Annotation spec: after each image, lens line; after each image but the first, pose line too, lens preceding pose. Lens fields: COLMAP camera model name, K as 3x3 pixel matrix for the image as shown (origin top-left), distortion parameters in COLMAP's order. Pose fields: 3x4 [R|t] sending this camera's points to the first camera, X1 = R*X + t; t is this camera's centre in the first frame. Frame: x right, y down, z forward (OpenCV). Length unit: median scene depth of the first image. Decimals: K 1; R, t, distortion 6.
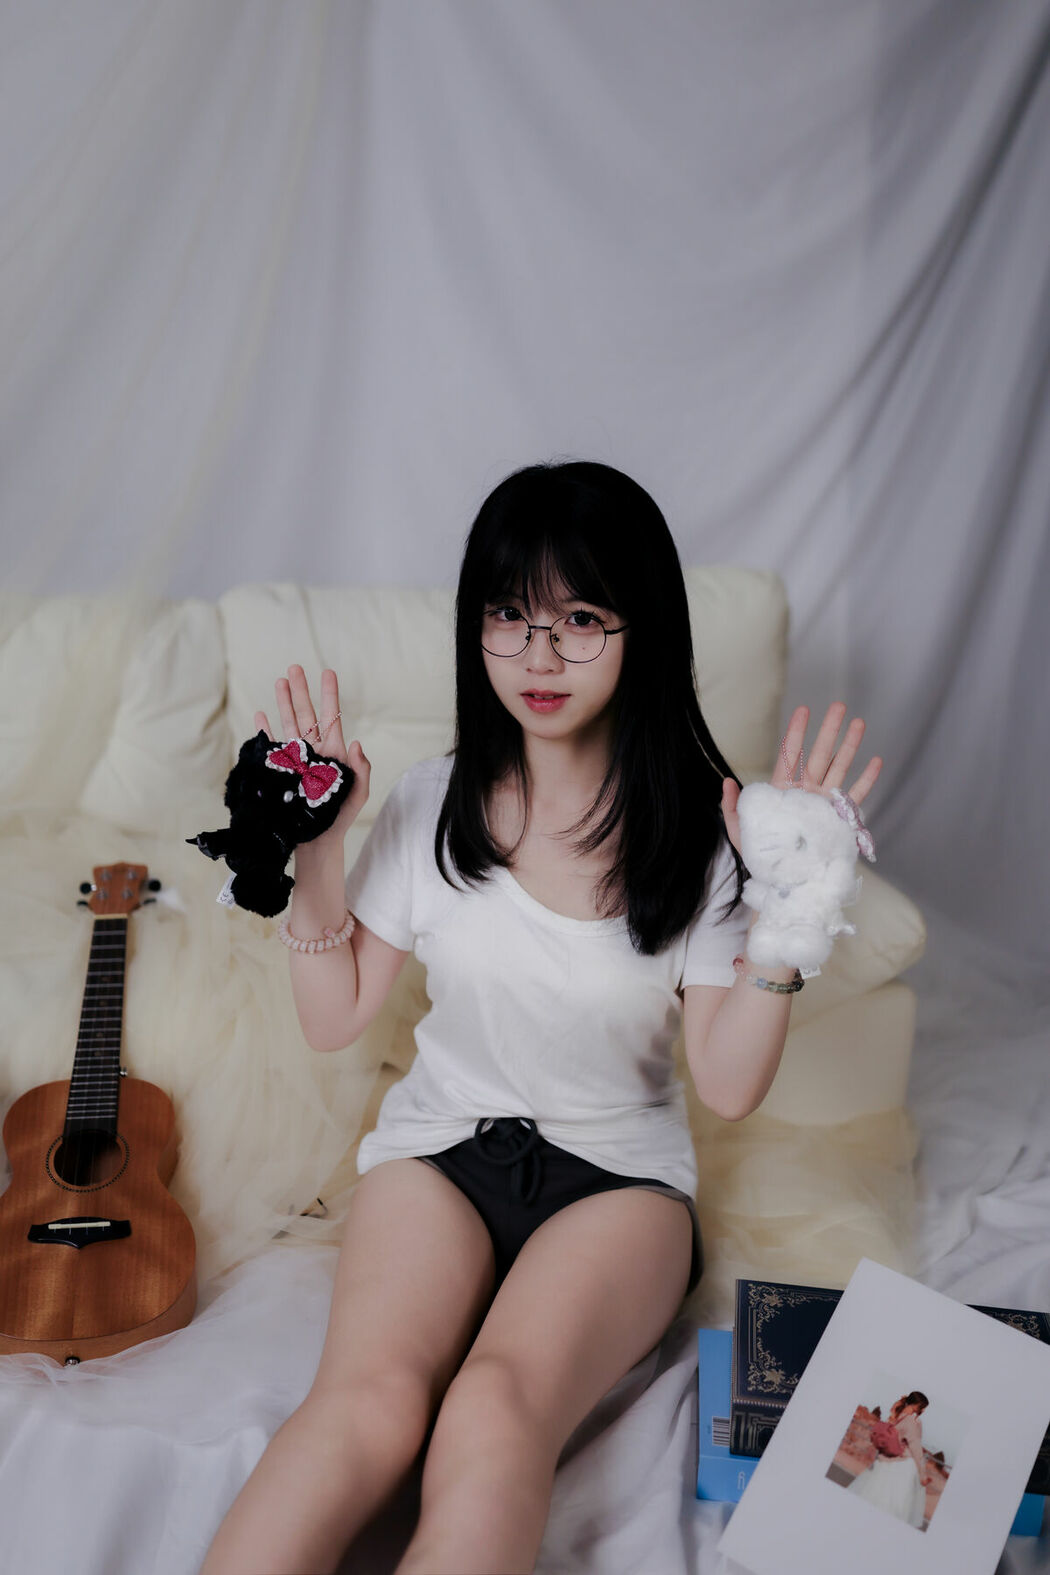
lens RADIAL K [[1530.8, 0, 502.5], [0, 1530.8, 783.7], [0, 0, 1]] dist [-0.001198, -0.003570]
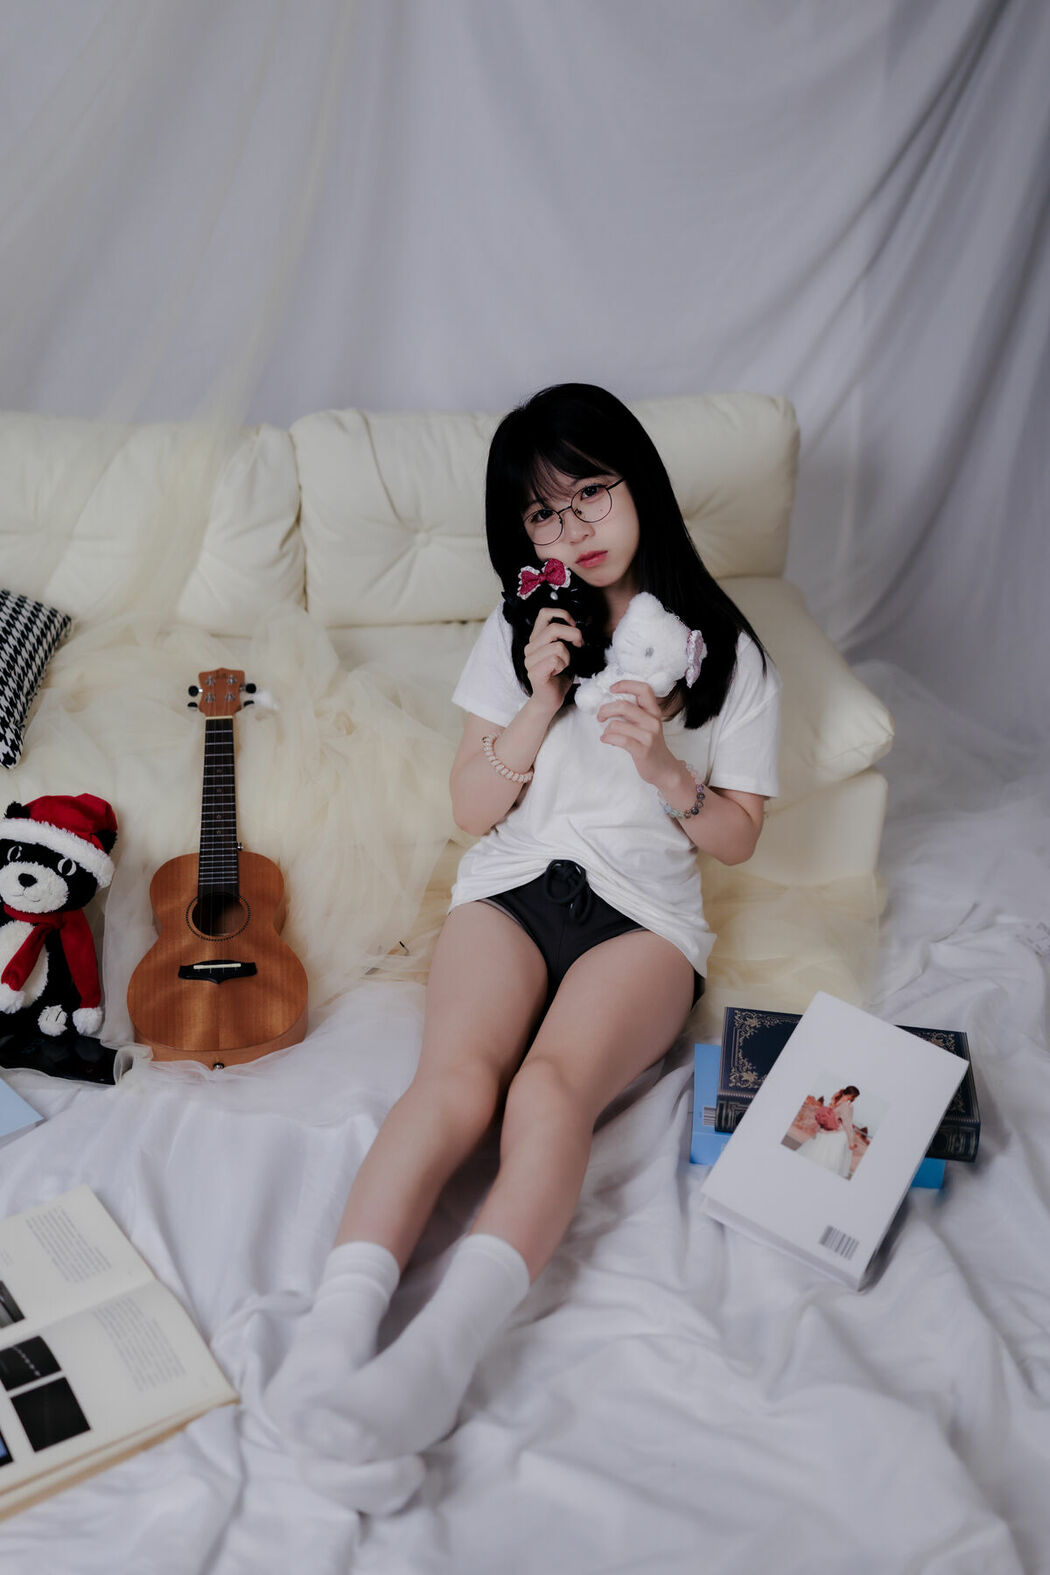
lens RADIAL K [[1567.6, 0, 524.0], [0, 1567.6, 755.0], [0, 0, 1]] dist [0.001361, 0.009882]
pose [[0.999975, -0.000002, -0.007043, -0.008530], [0.001047, 0.988915, 0.148479, -0.081622], [0.006965, -0.148483, 0.988890, -0.272583]]
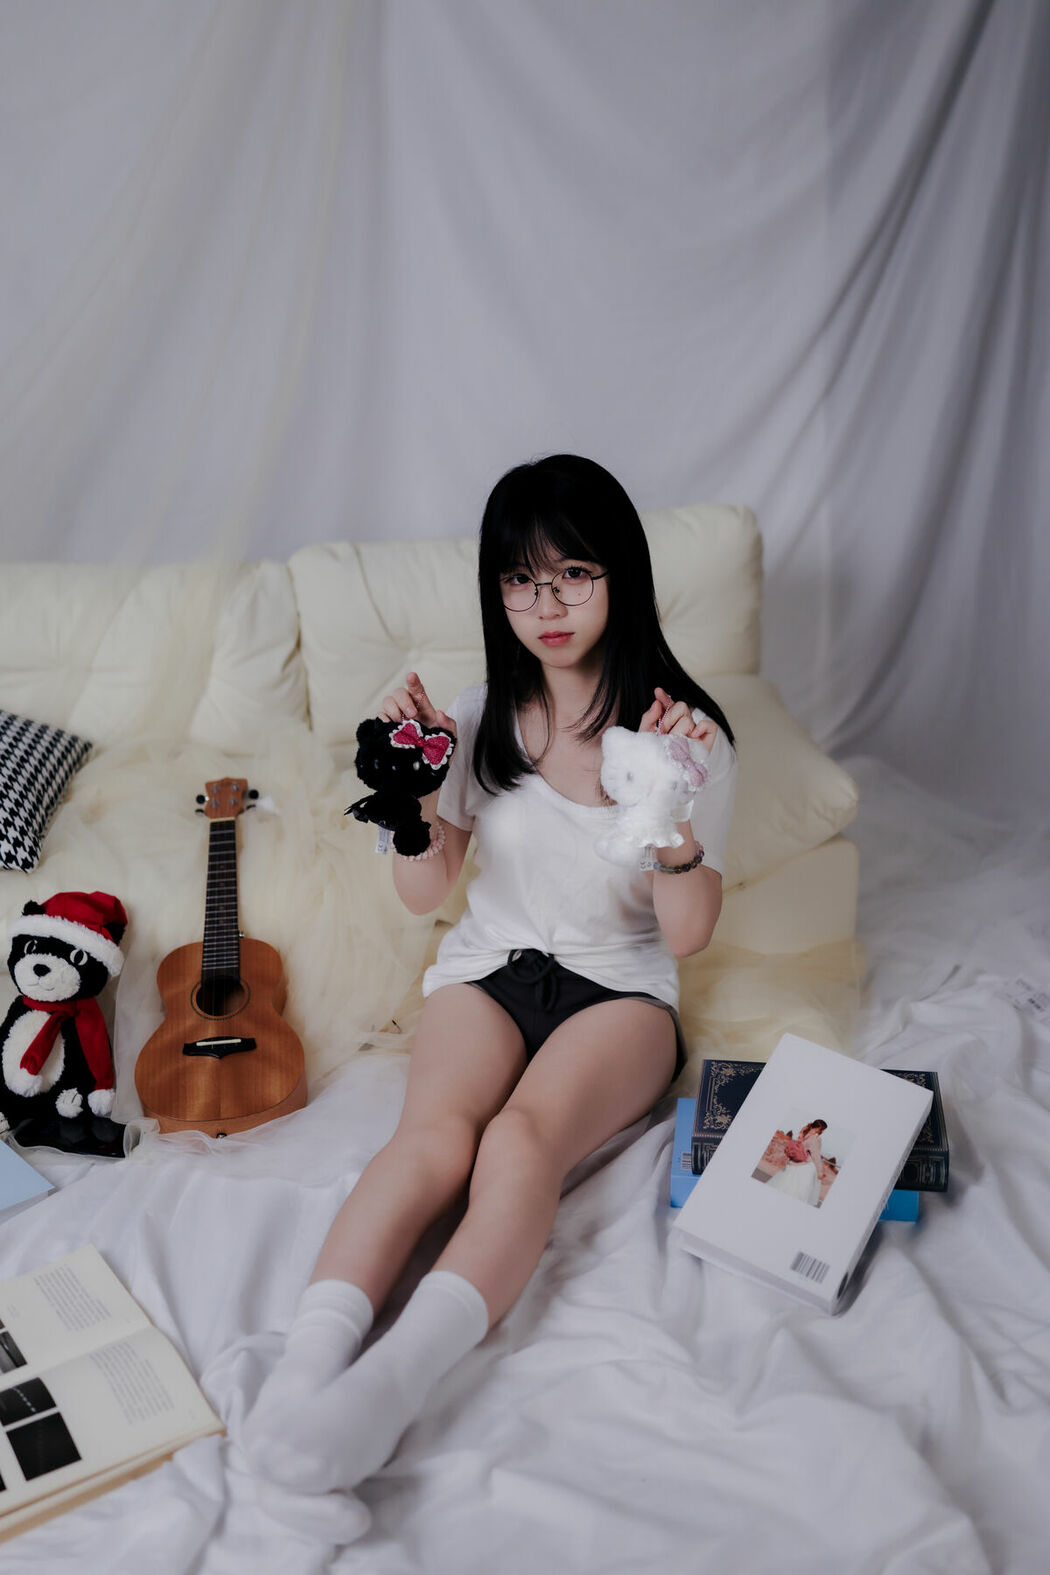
lens RADIAL K [[1483.0, 0, 485.9], [0, 1483.0, 787.3], [0, 0, 1]] dist [0.002965, 0.006336]
pose [[0.996660, -0.054699, -0.060639, 0.053077], [0.058557, 0.996244, 0.063790, -0.008749], [0.056922, -0.067128, 0.996119, -0.285065]]
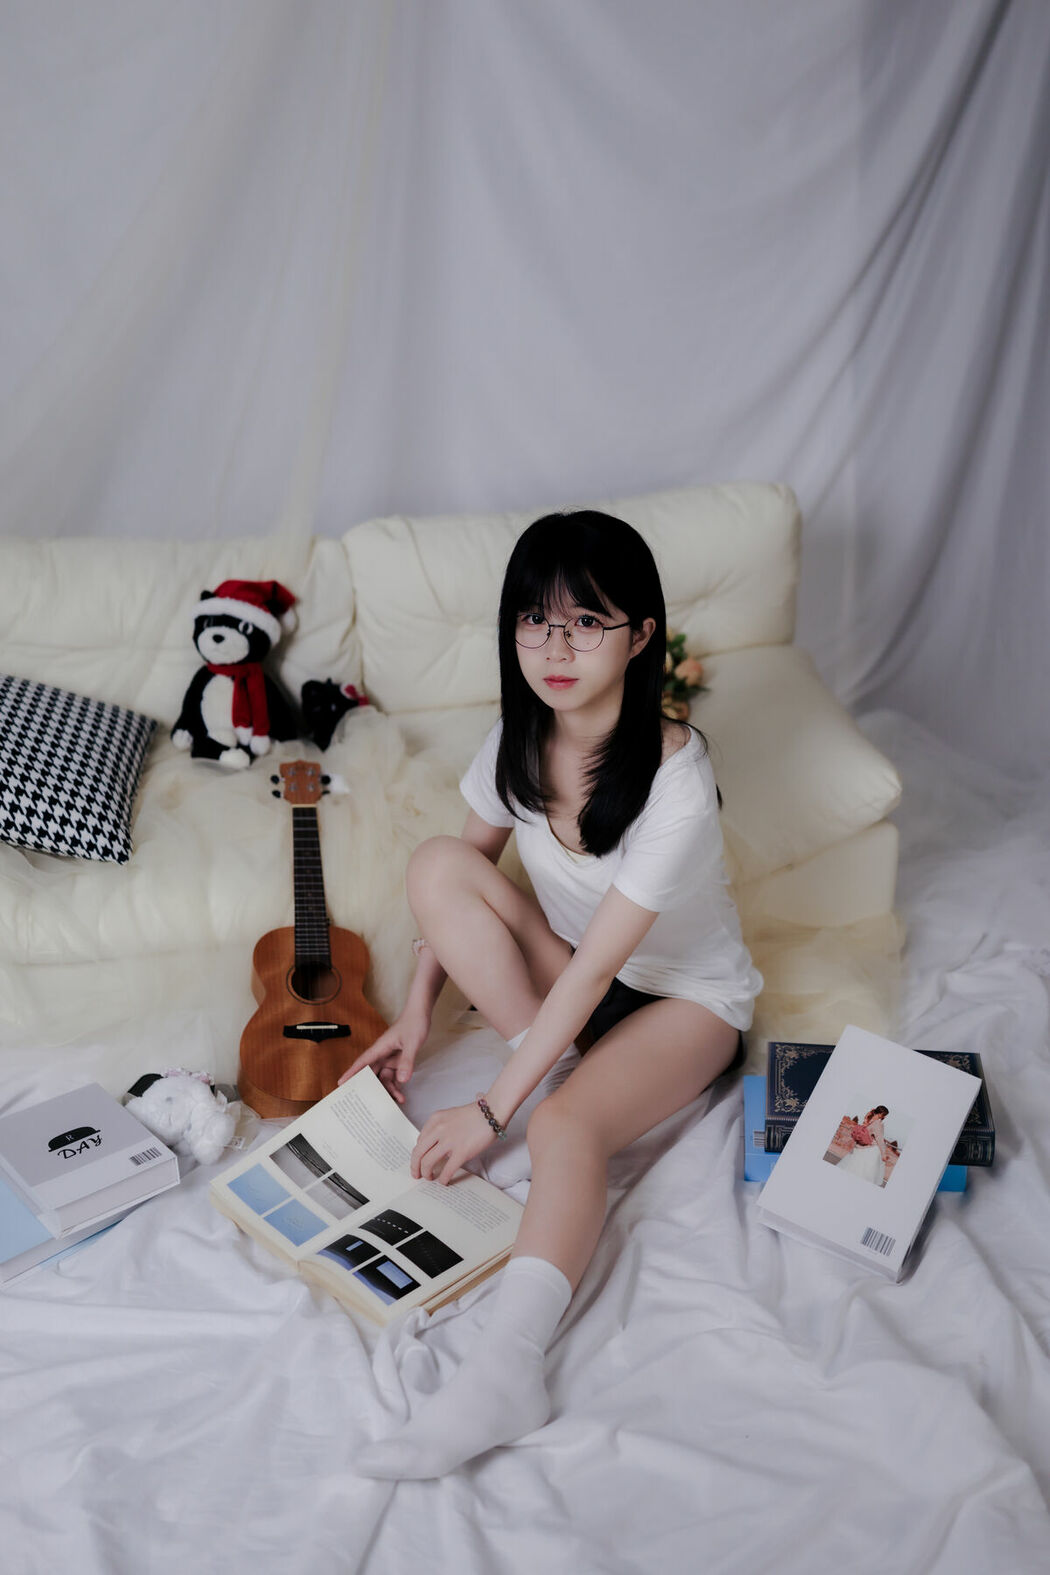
lens RADIAL K [[1547.5, 0, 527.3], [0, 1547.5, 759.7], [0, 0, 1]] dist [0.000577, 0.007832]
pose [[0.998253, -0.056549, -0.017121, -0.036347], [0.058283, 0.990018, 0.128324, -0.145813], [0.009694, -0.129098, 0.991585, -0.432744]]
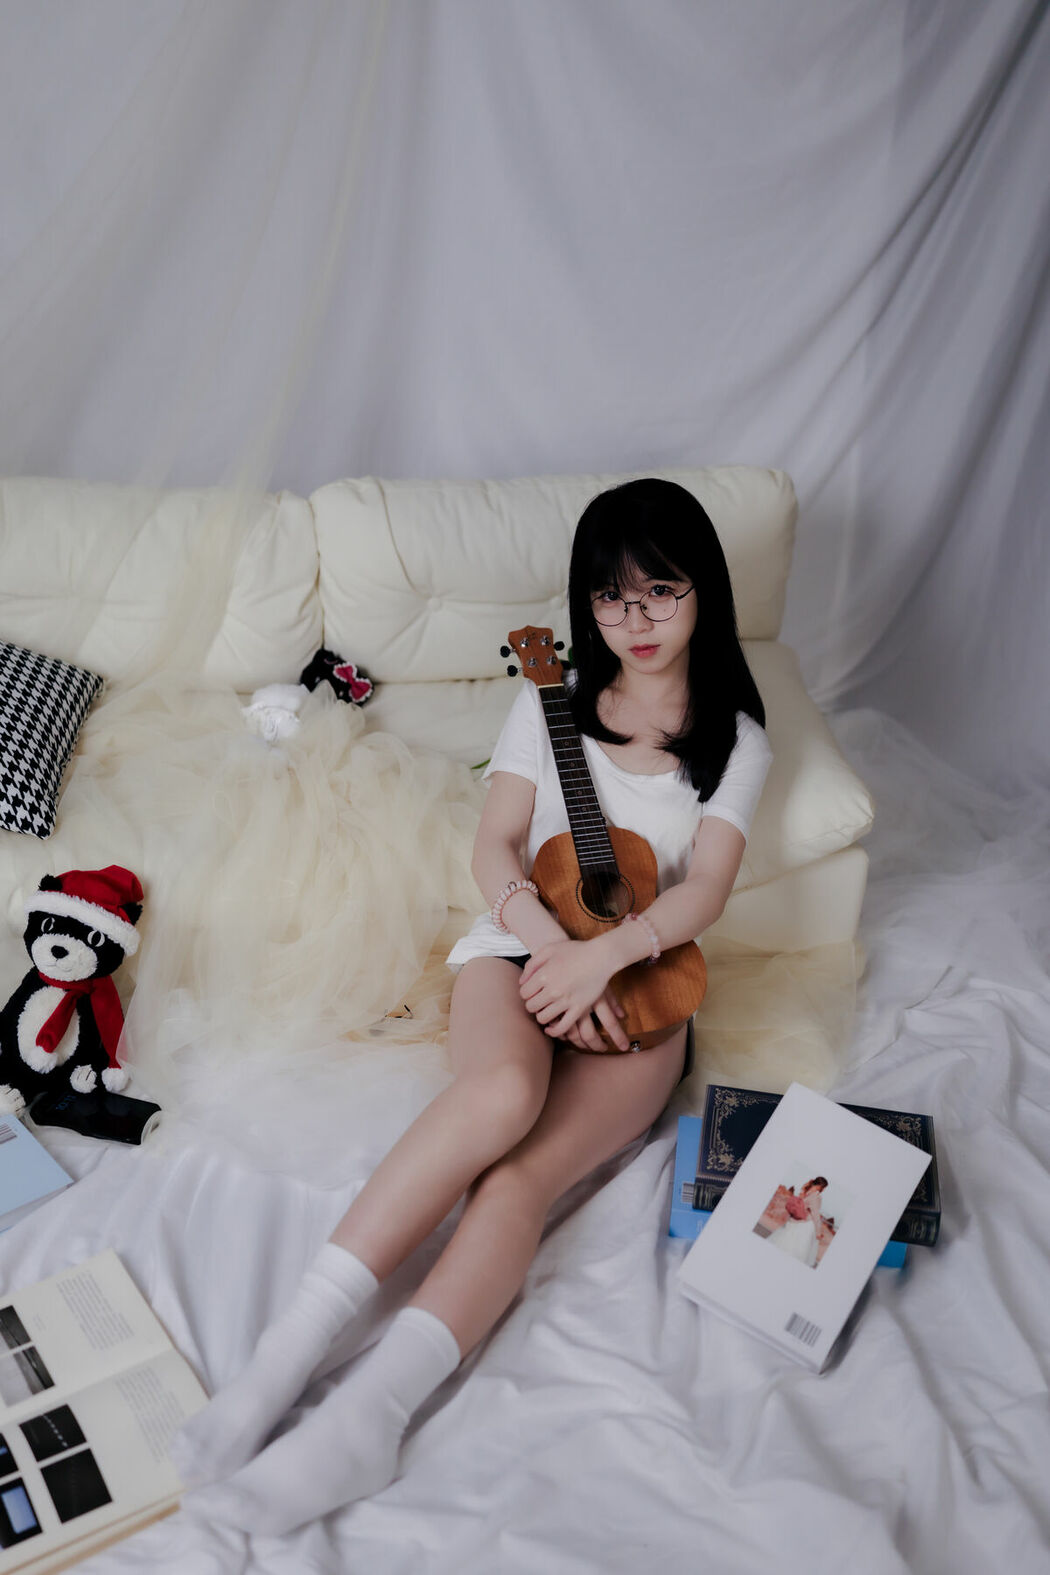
lens RADIAL K [[1479.2, 0, 494.9], [0, 1479.2, 815.6], [0, 0, 1]] dist [0.000502, -0.005917]
pose [[0.999202, 0.017437, -0.035940, 0.004448], [-0.009460, 0.977396, 0.211203, -0.188632], [0.038810, -0.210695, 0.976781, -0.254937]]
